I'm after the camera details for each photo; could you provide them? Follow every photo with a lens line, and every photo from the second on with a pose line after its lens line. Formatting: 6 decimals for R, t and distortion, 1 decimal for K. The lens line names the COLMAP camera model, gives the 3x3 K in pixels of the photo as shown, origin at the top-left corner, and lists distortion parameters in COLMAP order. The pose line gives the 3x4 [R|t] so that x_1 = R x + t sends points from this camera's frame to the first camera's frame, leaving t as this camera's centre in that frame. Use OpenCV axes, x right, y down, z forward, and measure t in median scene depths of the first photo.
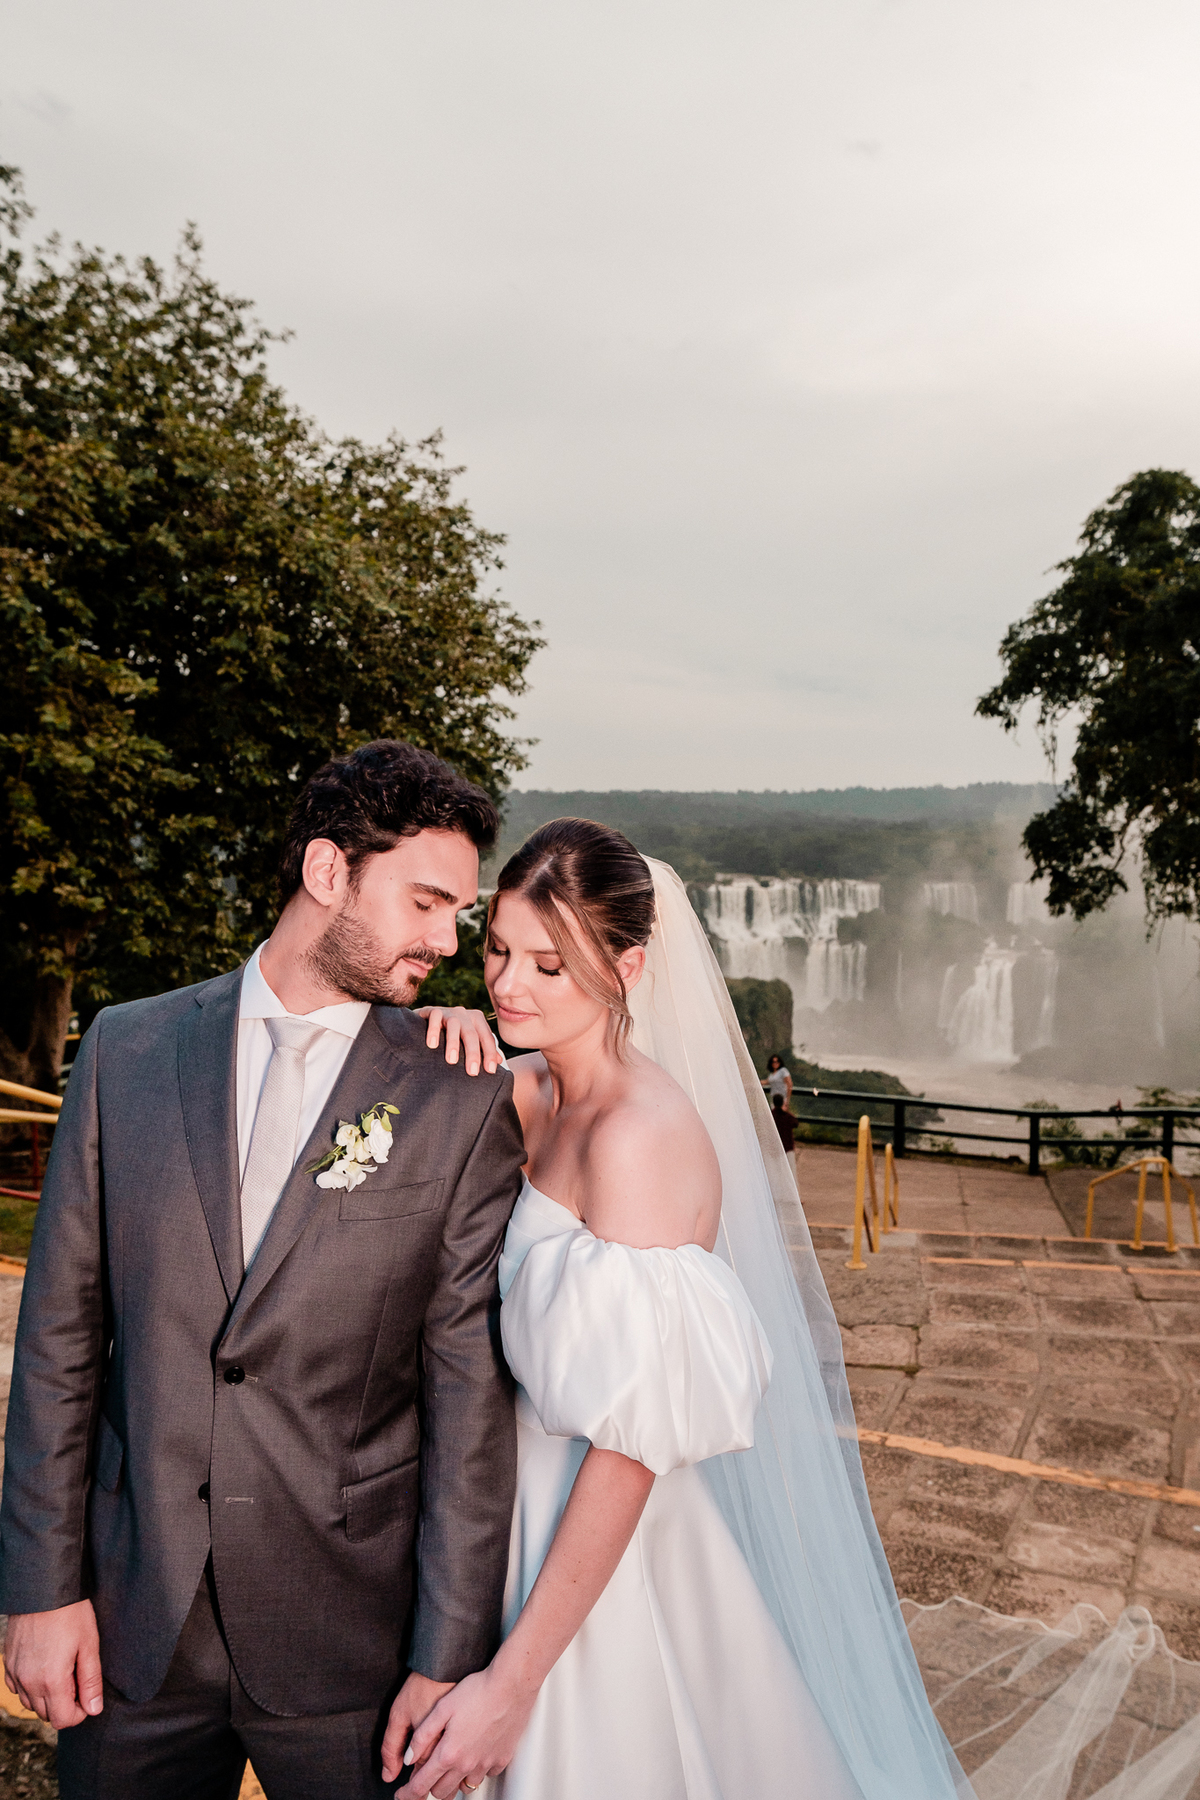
lens RADIAL K [[1405.9, 0, 600.0], [0, 1405.9, 900.0], [0, 0, 1]] dist [-0.007994, 0.001340]
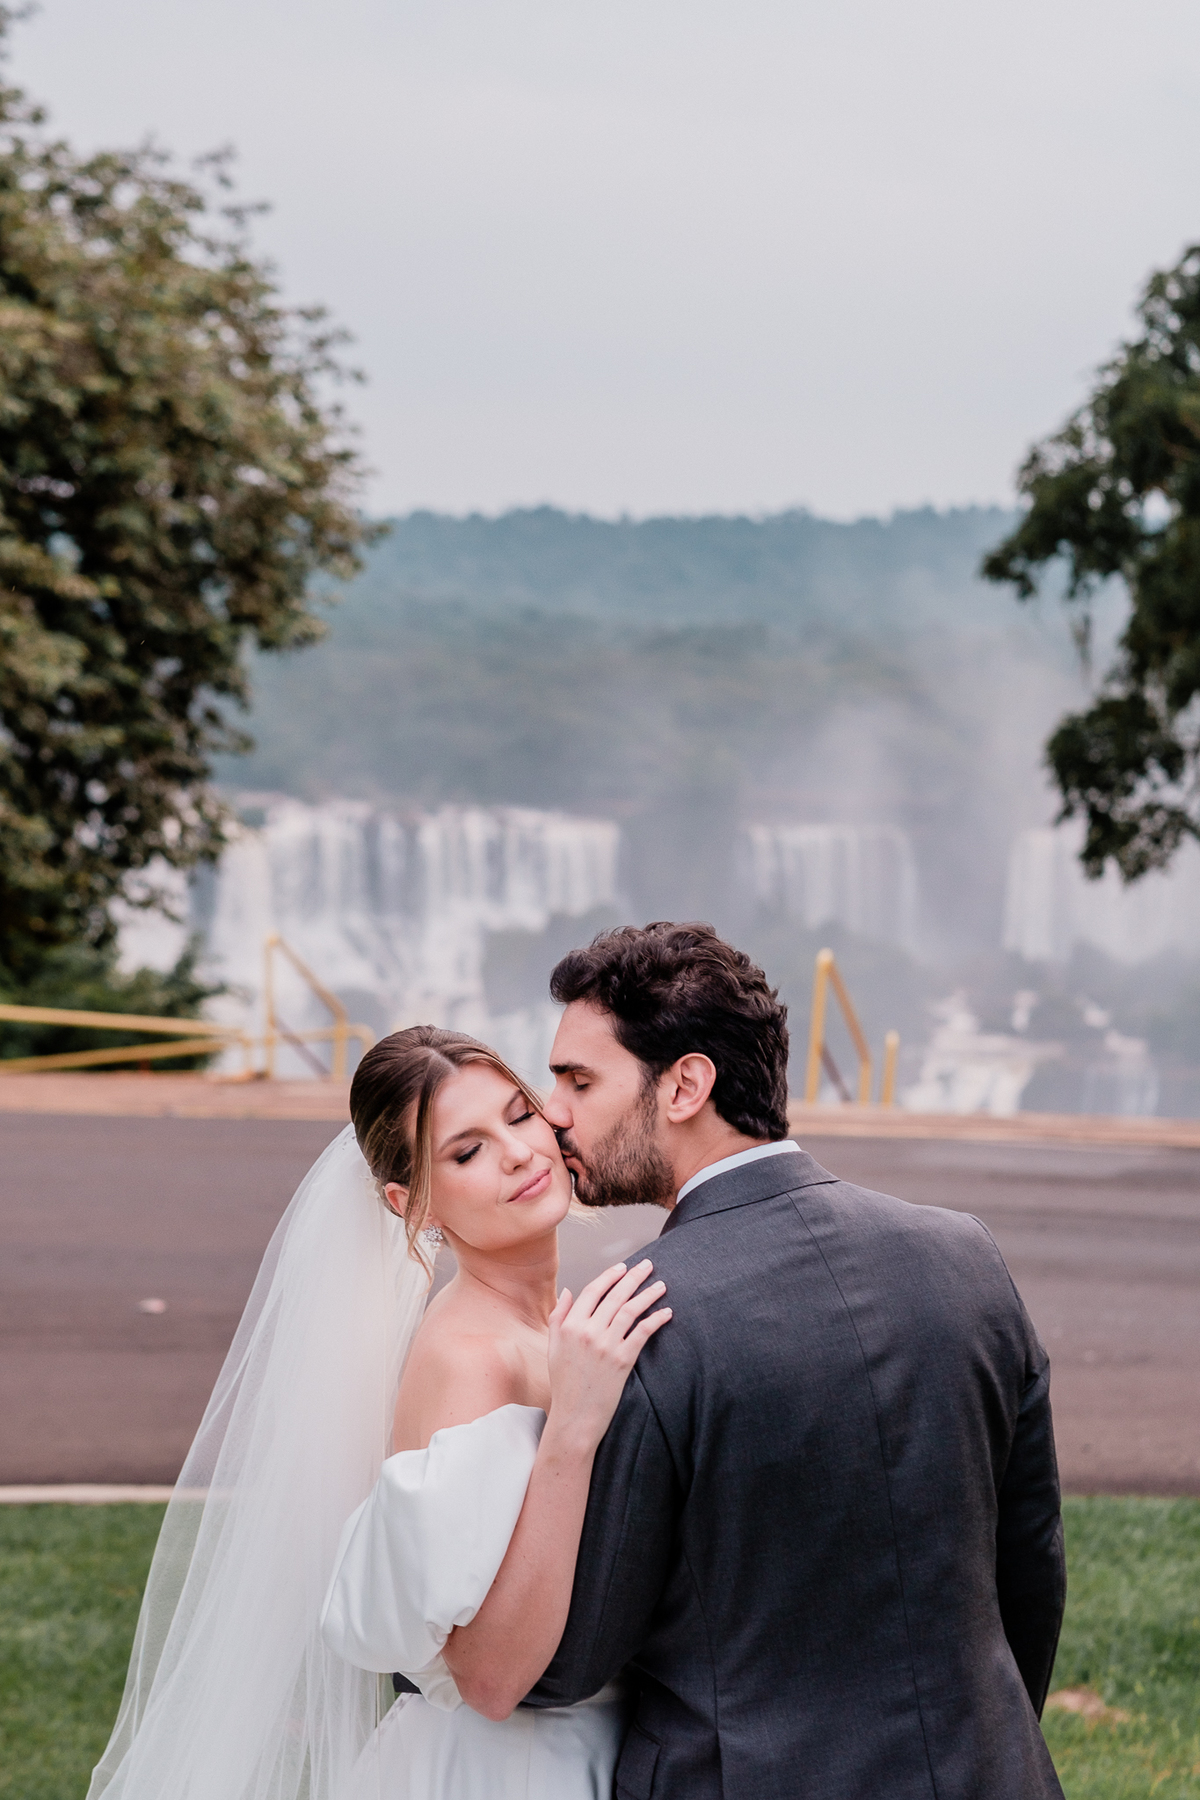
lens RADIAL K [[4741.2, 0, 600.0], [0, 4741.2, 900.0], [0, 0, 1]] dist [0.165402, 0.414766]
pose [[0.980528, 0.015773, 0.195743, -0.293344], [-0.017029, 0.999844, 0.004736, 0.013320], [-0.195638, -0.007977, 0.980644, -0.993290]]
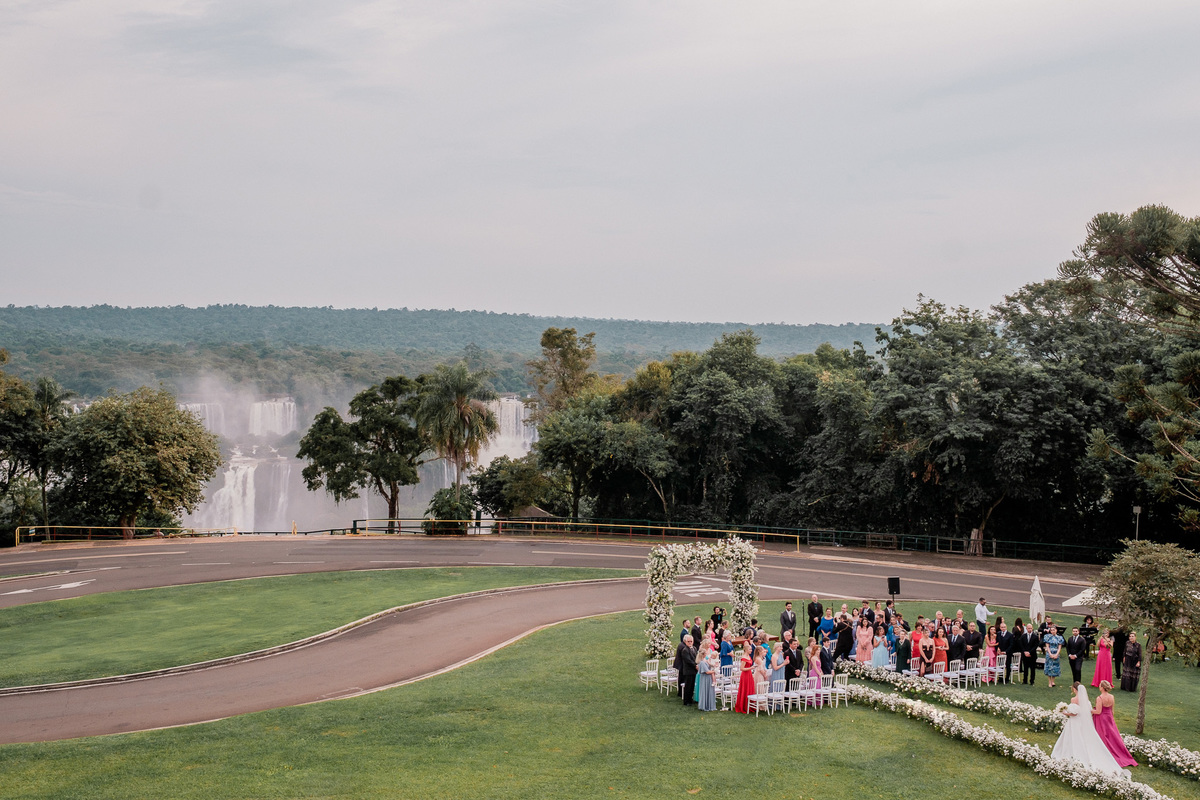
lens RADIAL K [[1256.3, 0, 596.3], [0, 1256.3, 370.9], [0, 0, 1]] dist [0.003619, 0.019347]
pose [[0.848679, -0.002291, 0.528904, -0.997452], [0.017085, 0.999588, -0.023084, -0.254300], [-0.528633, 0.028627, 0.848368, -2.841988]]
